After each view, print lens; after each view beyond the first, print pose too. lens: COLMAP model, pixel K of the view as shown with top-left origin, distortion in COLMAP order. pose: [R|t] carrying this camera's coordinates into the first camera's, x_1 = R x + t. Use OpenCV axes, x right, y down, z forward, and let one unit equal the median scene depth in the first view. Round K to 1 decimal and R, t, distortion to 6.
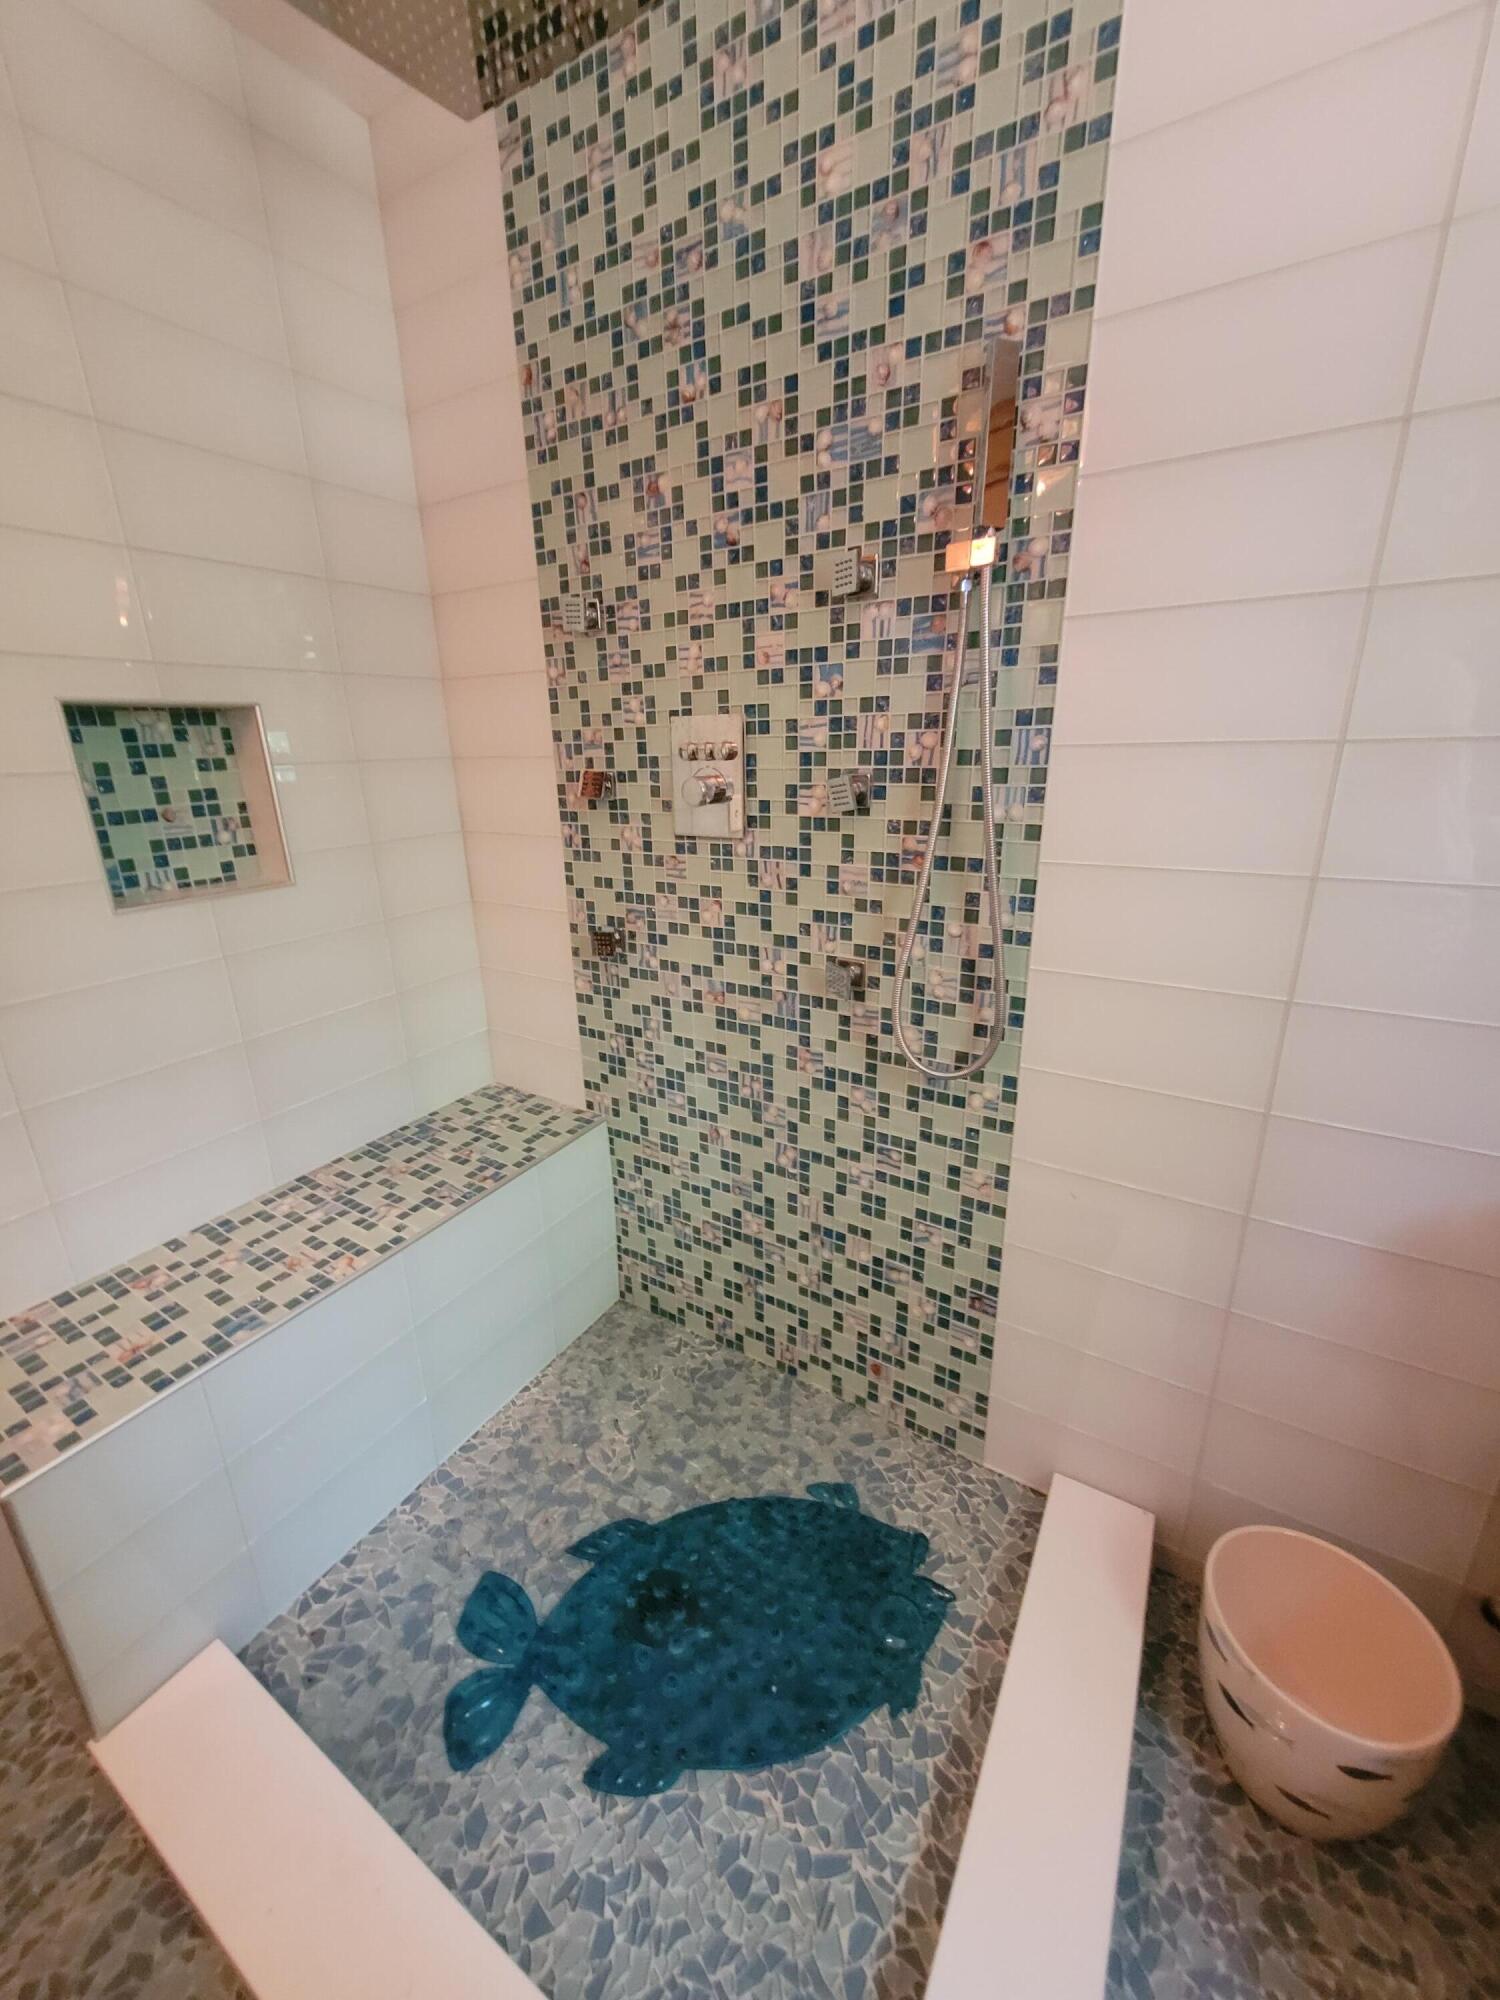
lens RADIAL K [[785.9, 0, 728.3], [0, 785.9, 985.2], [0, 0, 1]] dist [0.015311, -0.003144]
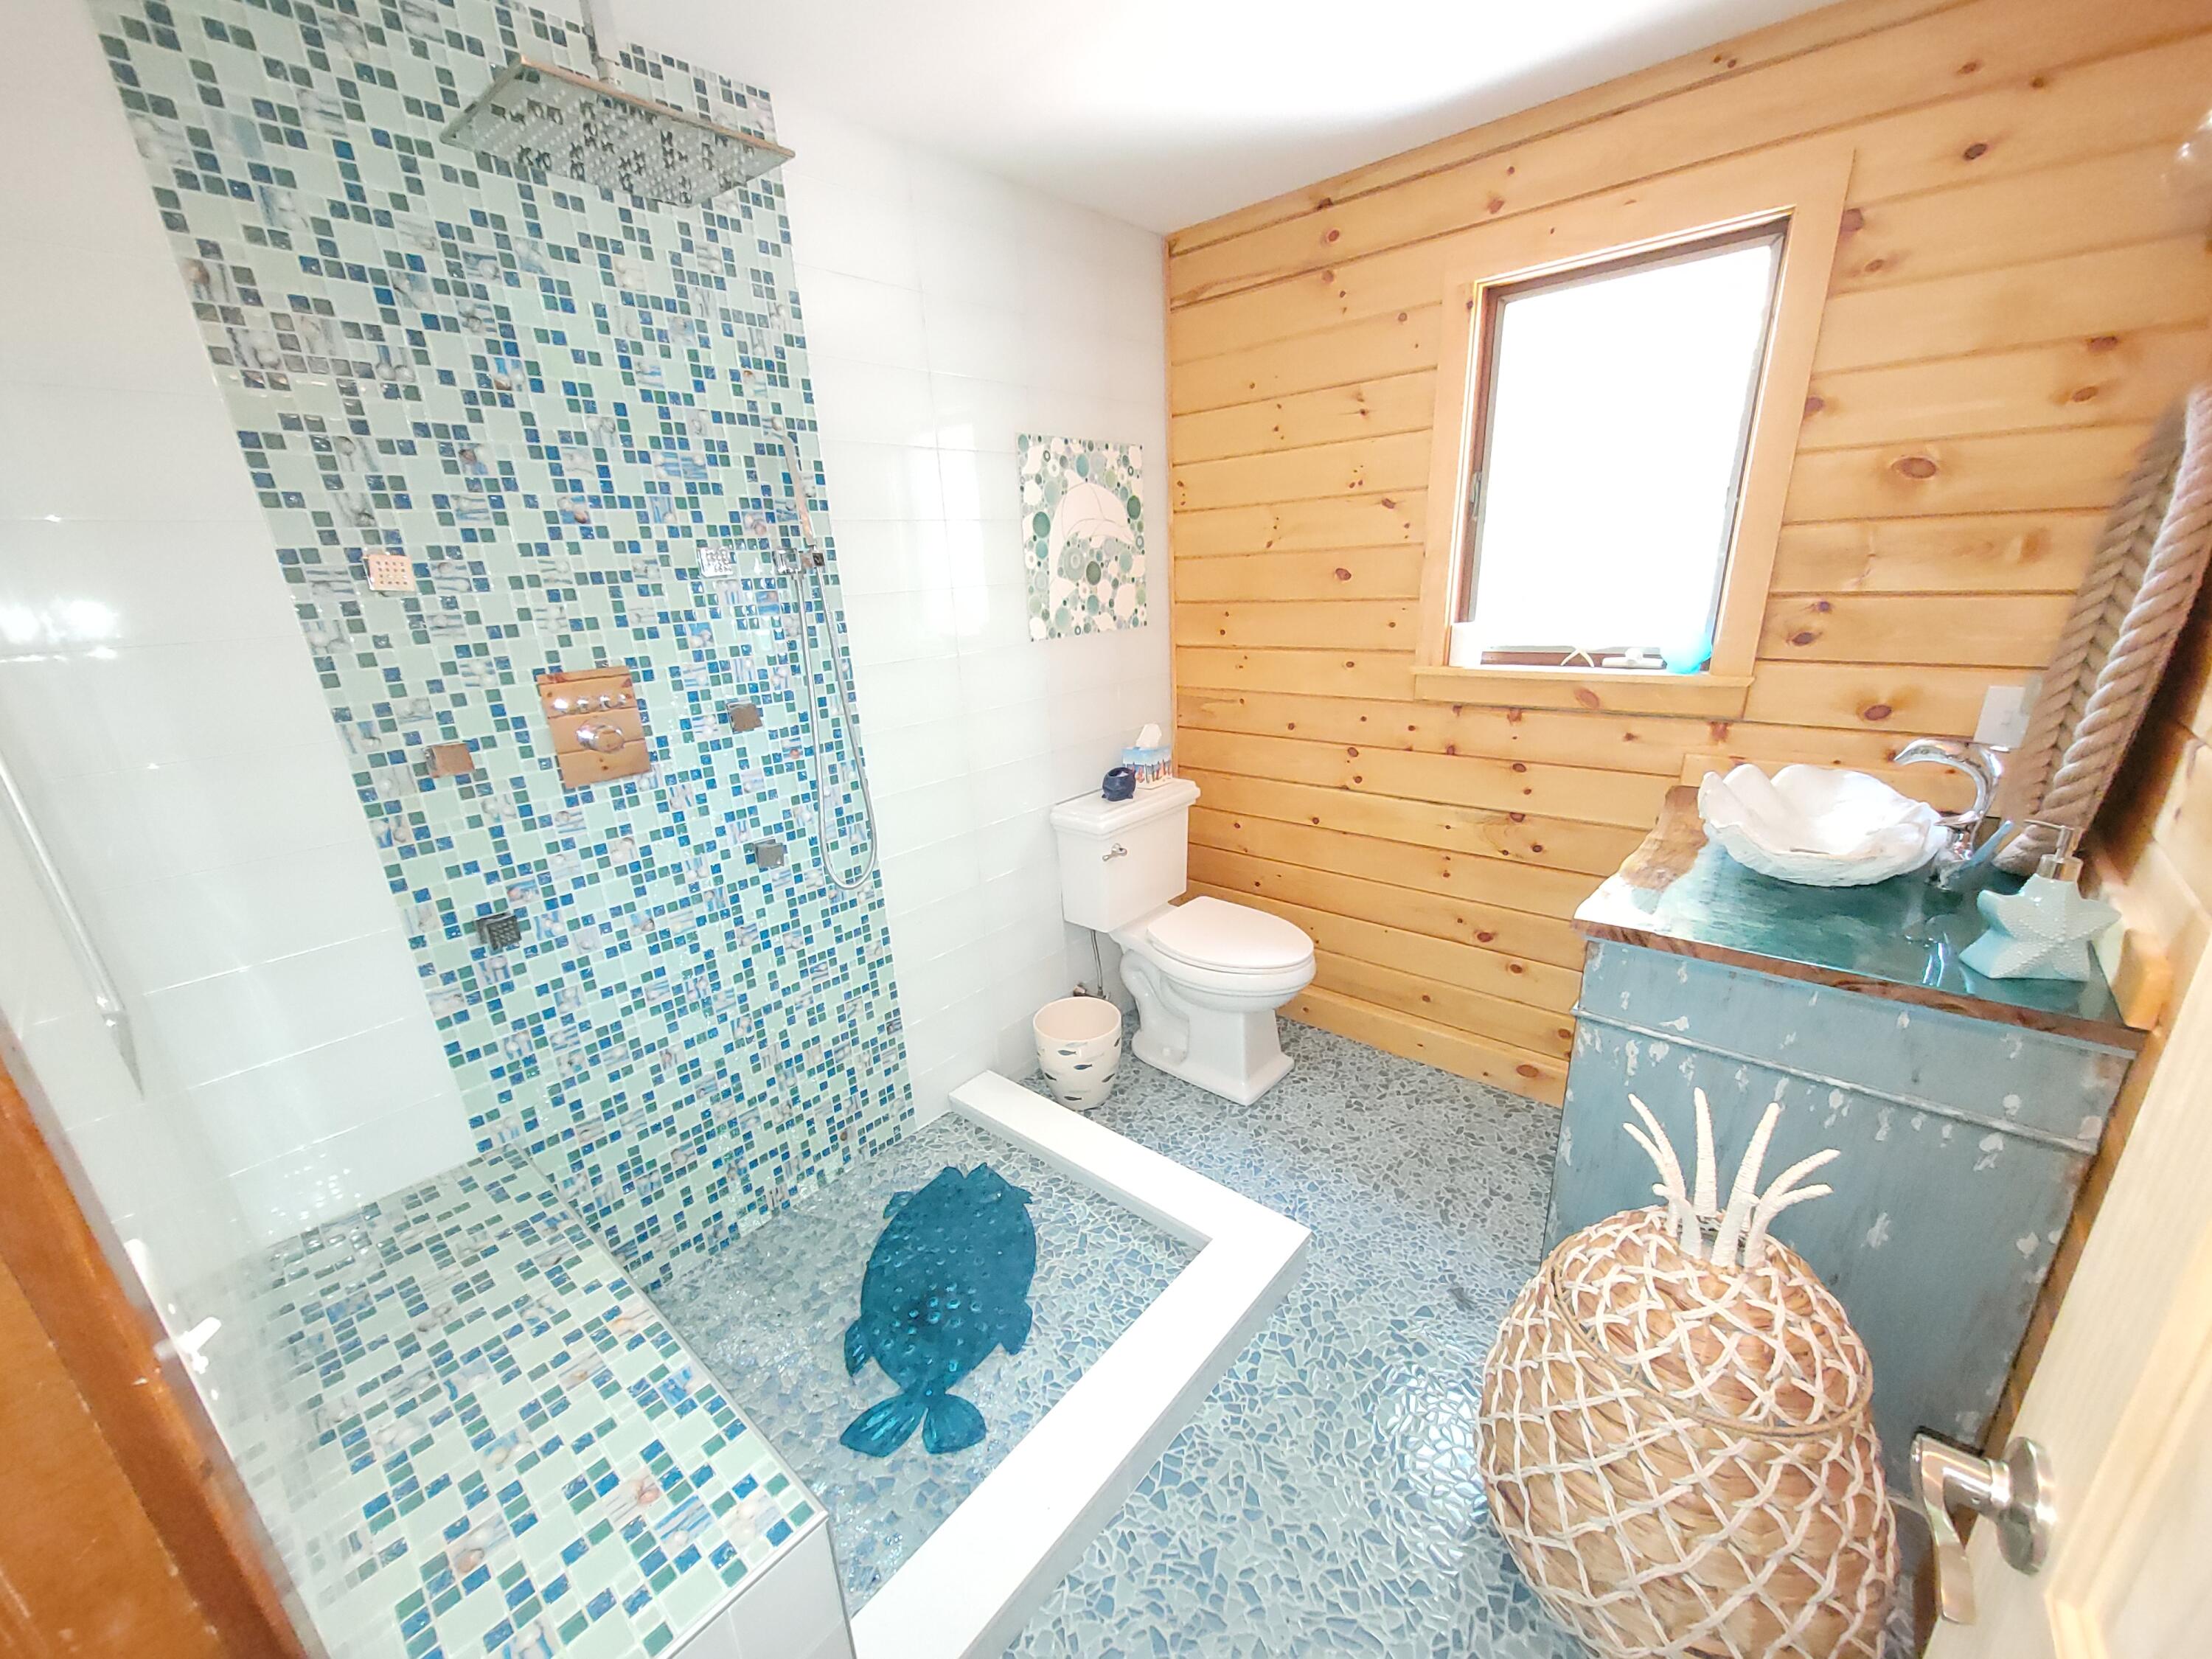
lens RADIAL K [[869.2, 0, 1094.2], [0, 869.2, 855.1], [0, 0, 1]] dist [0.015311, -0.003144]
pose [[0.157722, -0.298704, 0.941222, -1.110083], [0.339136, 0.911564, 0.232462, -0.156353], [-0.927421, 0.282538, 0.245075, 0.140327]]
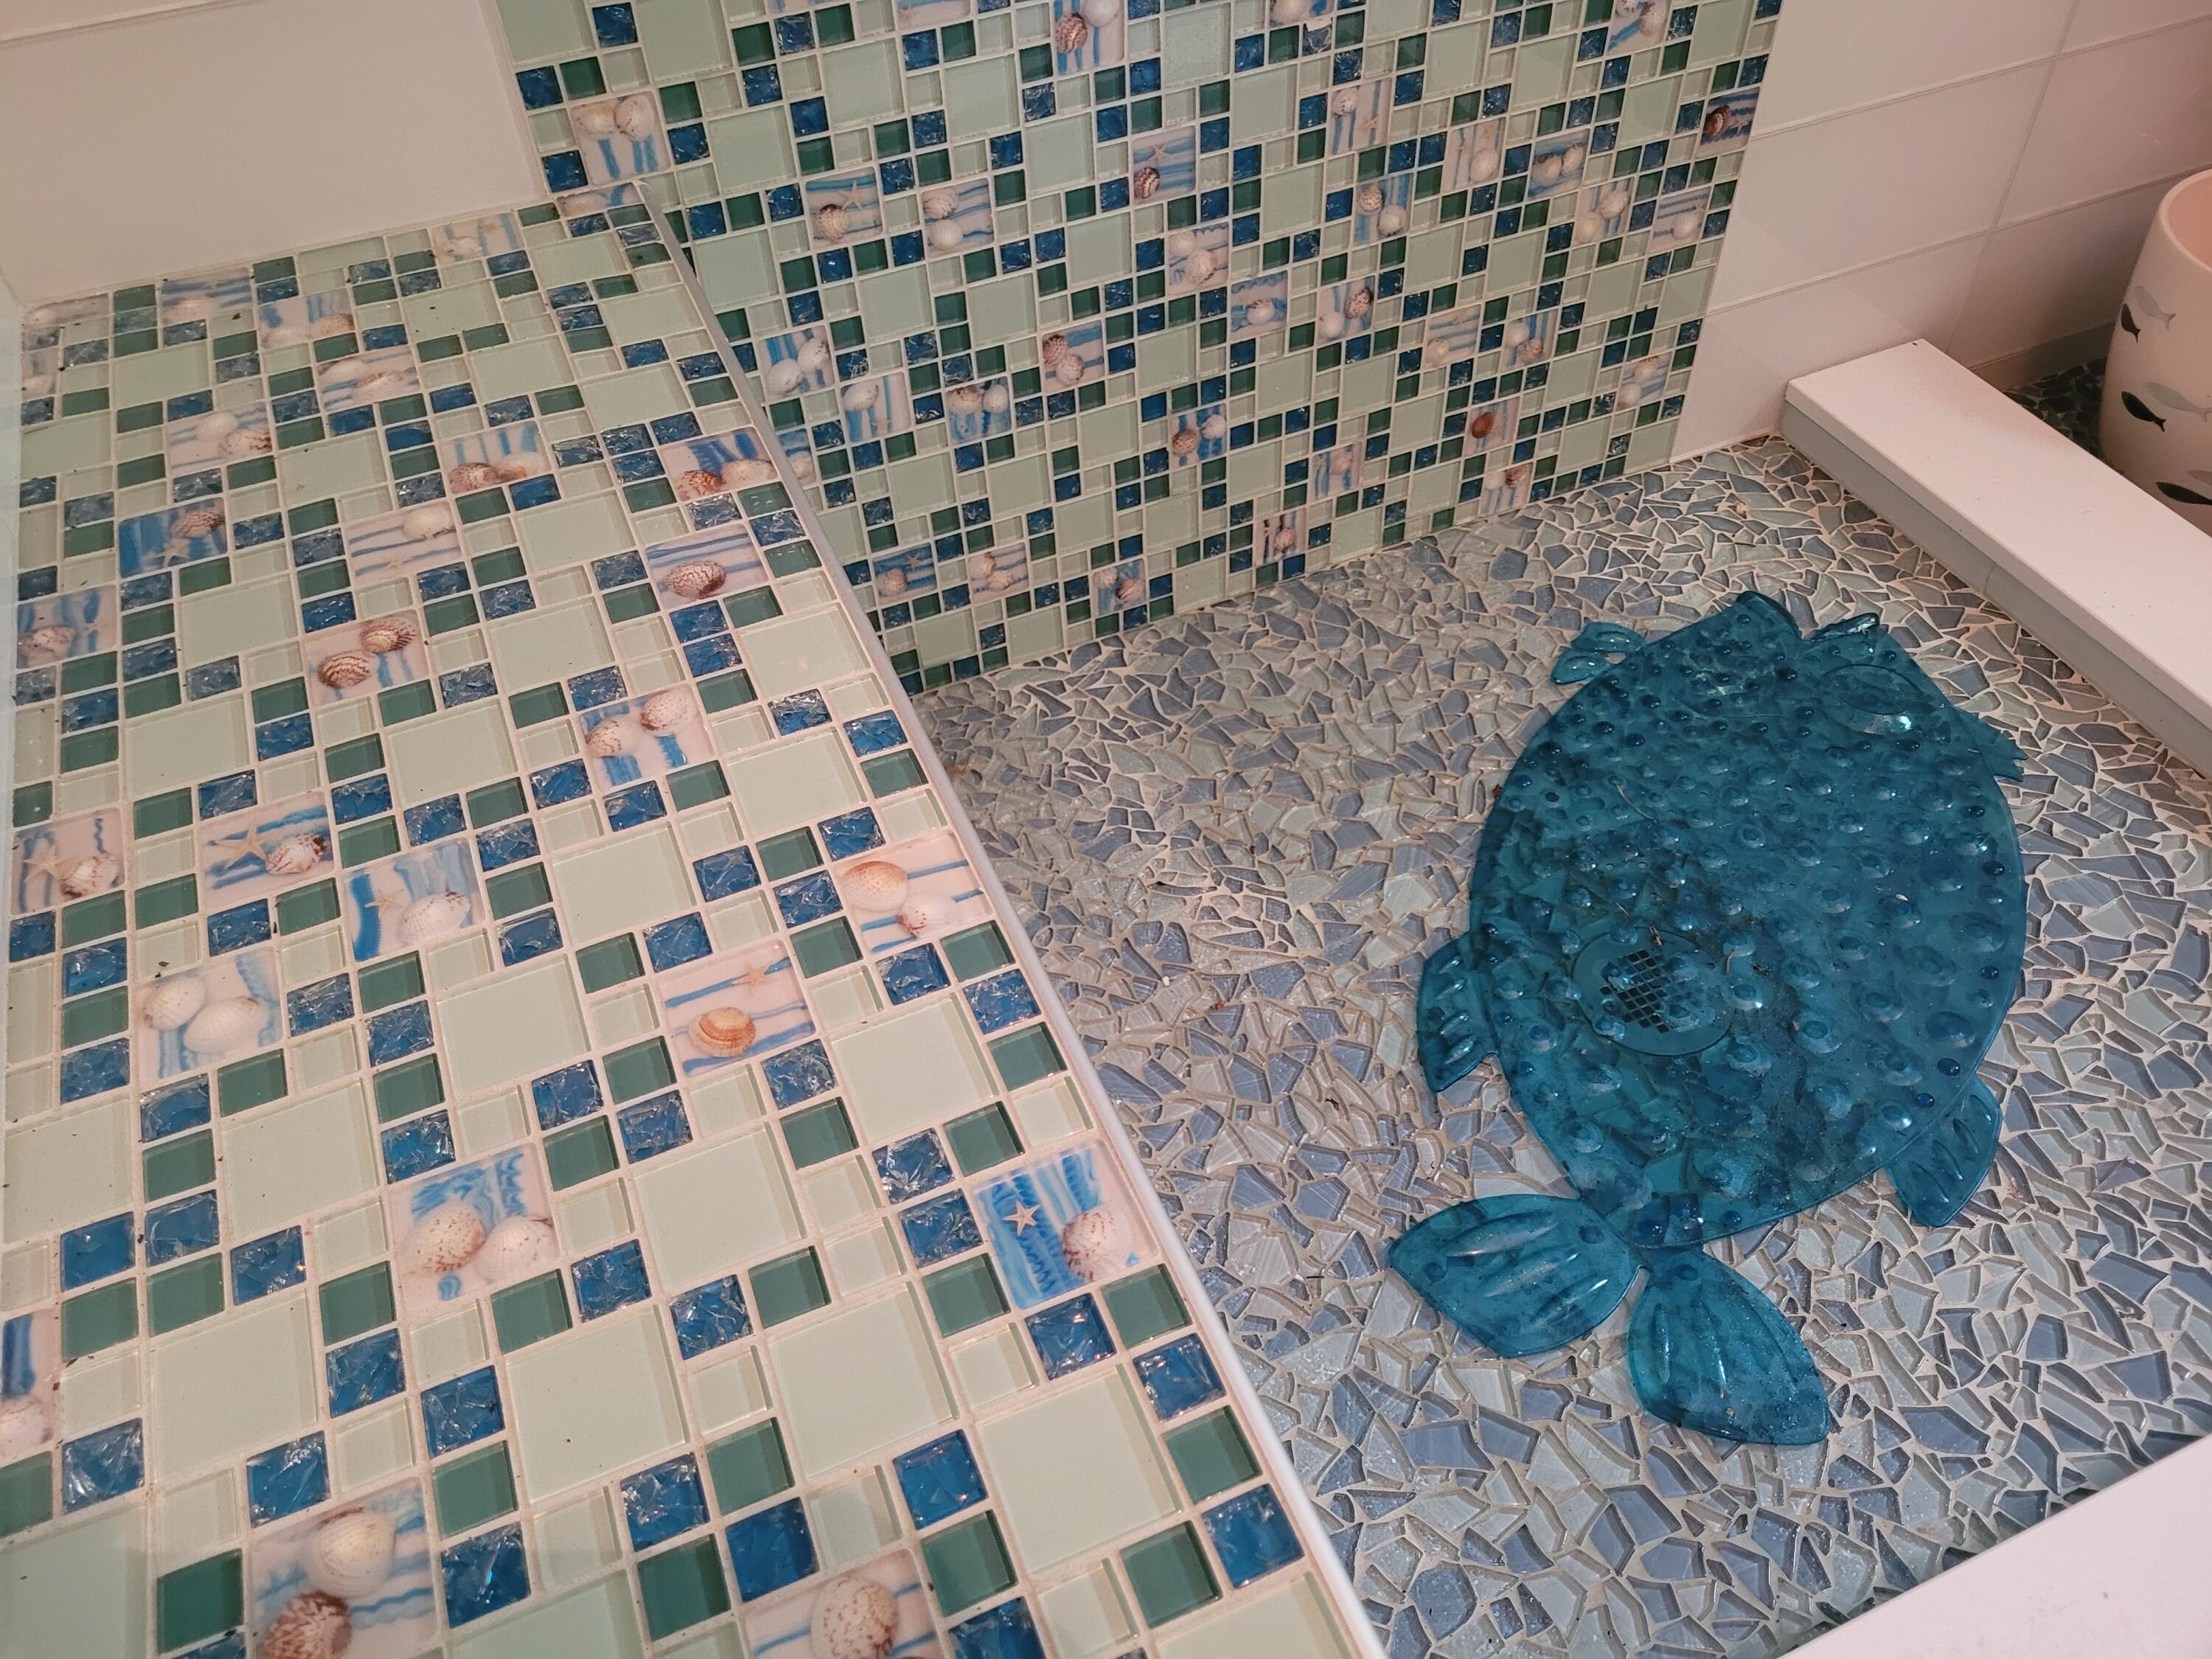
lens RADIAL K [[1669.3, 0, 1075.7], [0, 1669.3, 798.4], [0, 0, 1]] dist [0.036506, -0.003672]
pose [[0.578255, -0.597967, 0.555029, -0.690446], [0.276759, 0.783735, 0.556025, 0.064513], [-0.767480, -0.167915, 0.618692, 0.624730]]
